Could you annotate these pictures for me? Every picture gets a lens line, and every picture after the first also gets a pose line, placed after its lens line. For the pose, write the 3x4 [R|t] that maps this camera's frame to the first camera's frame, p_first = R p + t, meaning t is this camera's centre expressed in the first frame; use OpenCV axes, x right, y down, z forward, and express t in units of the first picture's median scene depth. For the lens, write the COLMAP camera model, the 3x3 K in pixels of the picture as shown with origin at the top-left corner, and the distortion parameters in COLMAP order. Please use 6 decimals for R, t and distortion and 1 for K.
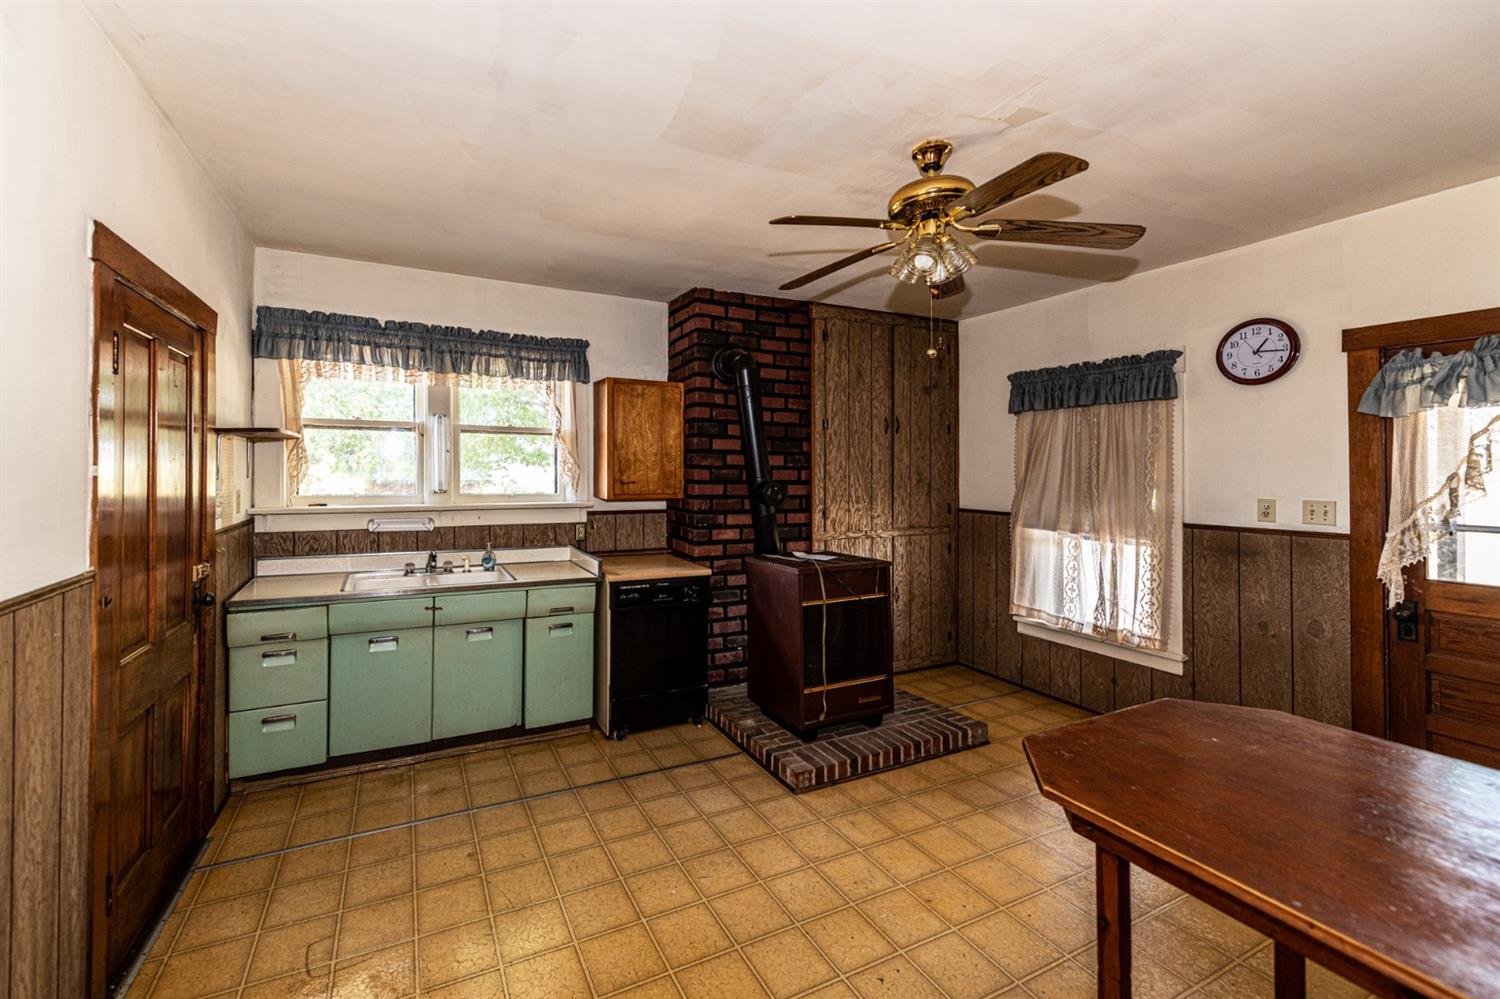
lens RADIAL K [[591.3, 0, 692.4], [0, 591.3, 476.4], [0, 0, 1]] dist [-0.000561, -0.000683]
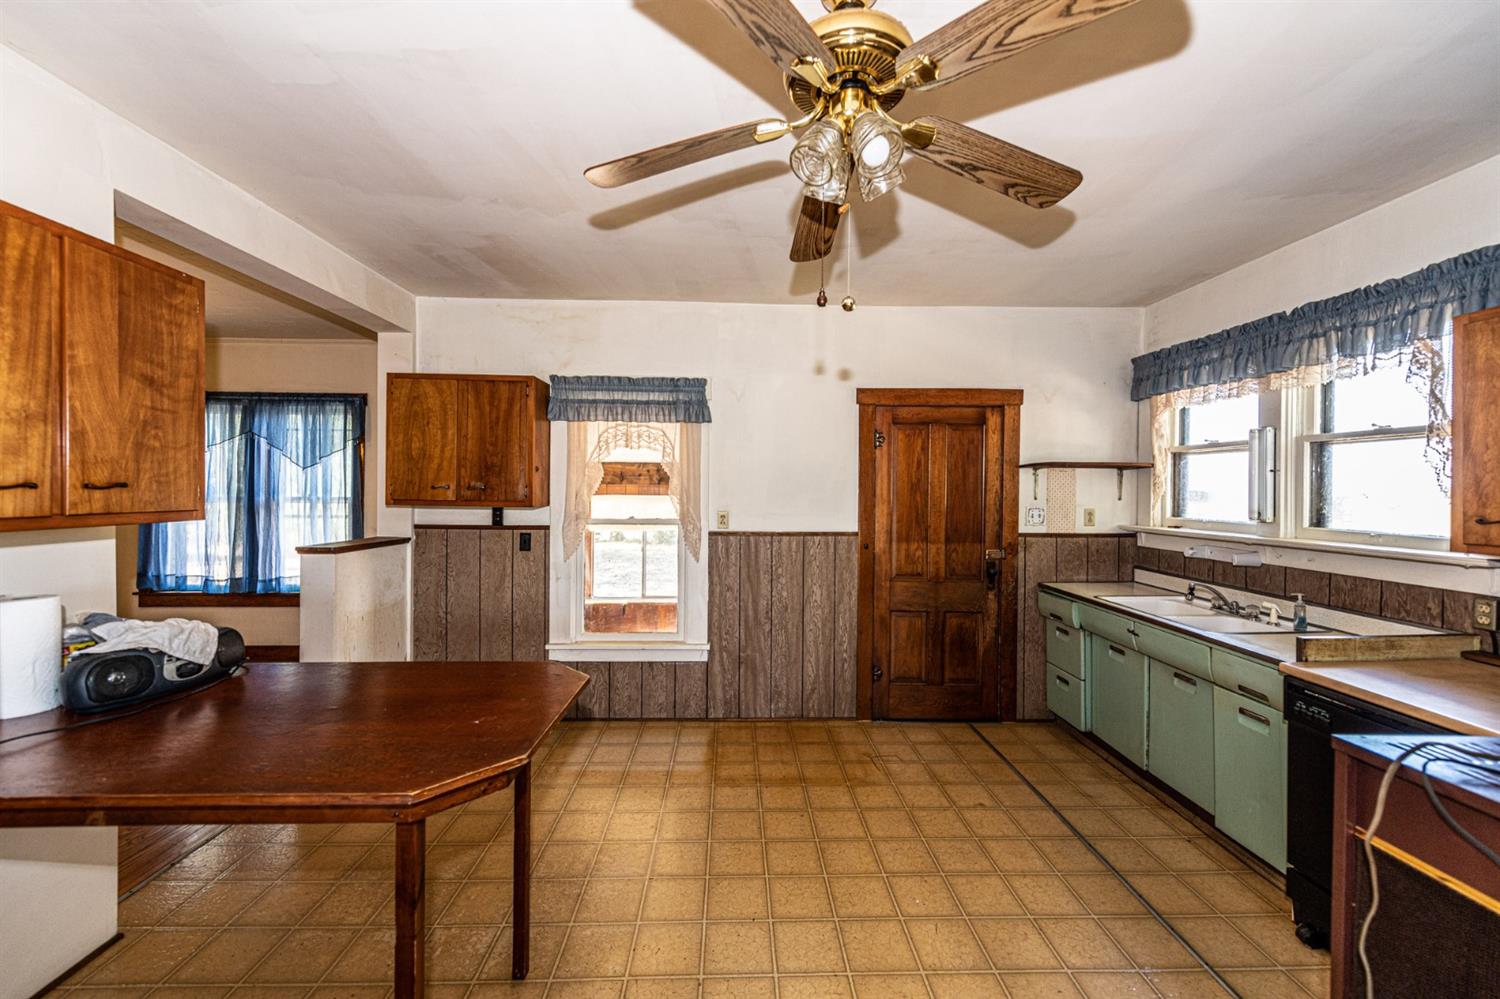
lens RADIAL K [[591.3, 0, 749.4], [0, 591.3, 493.7], [0, 0, 1]] dist [-0.000561, -0.000683]
pose [[-0.399544, 0.000804, -0.916714, 0.625825], [-0.017452, 0.999812, 0.008483, -0.005919], [0.916548, 0.019388, -0.399455, 0.688059]]
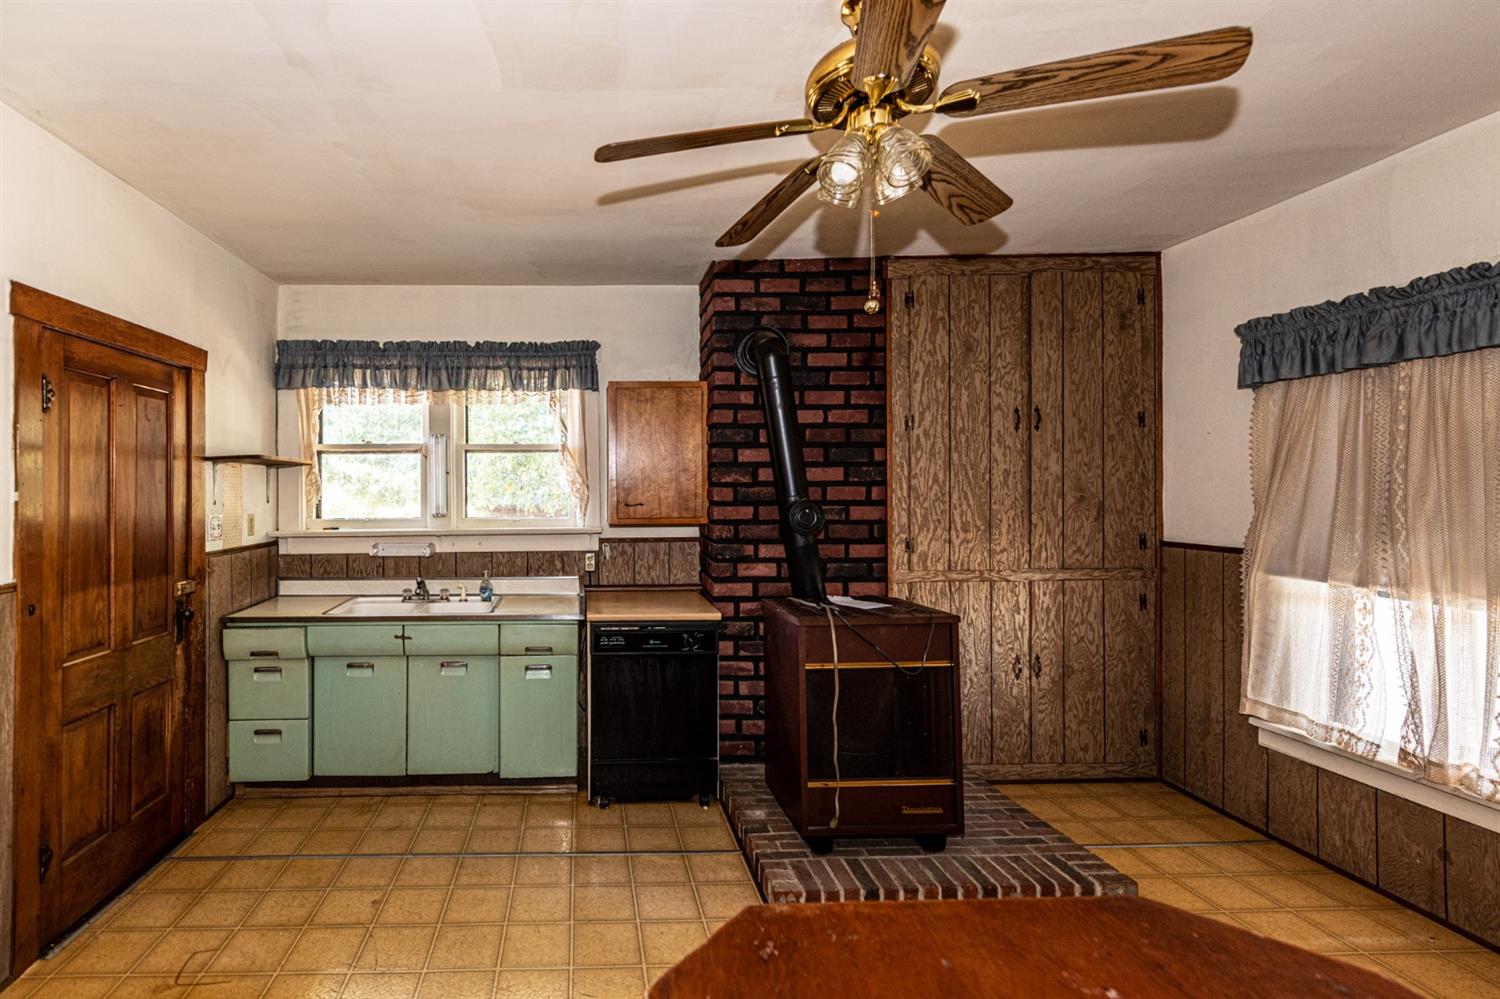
lens RADIAL K [[680.8, 0, 605.6], [0, 680.8, 503.1], [0, 0, 1]] dist [0.008234, -0.004050]
pose [[0.916972, -0.008136, -0.398870, 0.259853], [0.010390, 0.999940, 0.003489, 0.004685], [0.398817, -0.007344, 0.917001, 0.101306]]
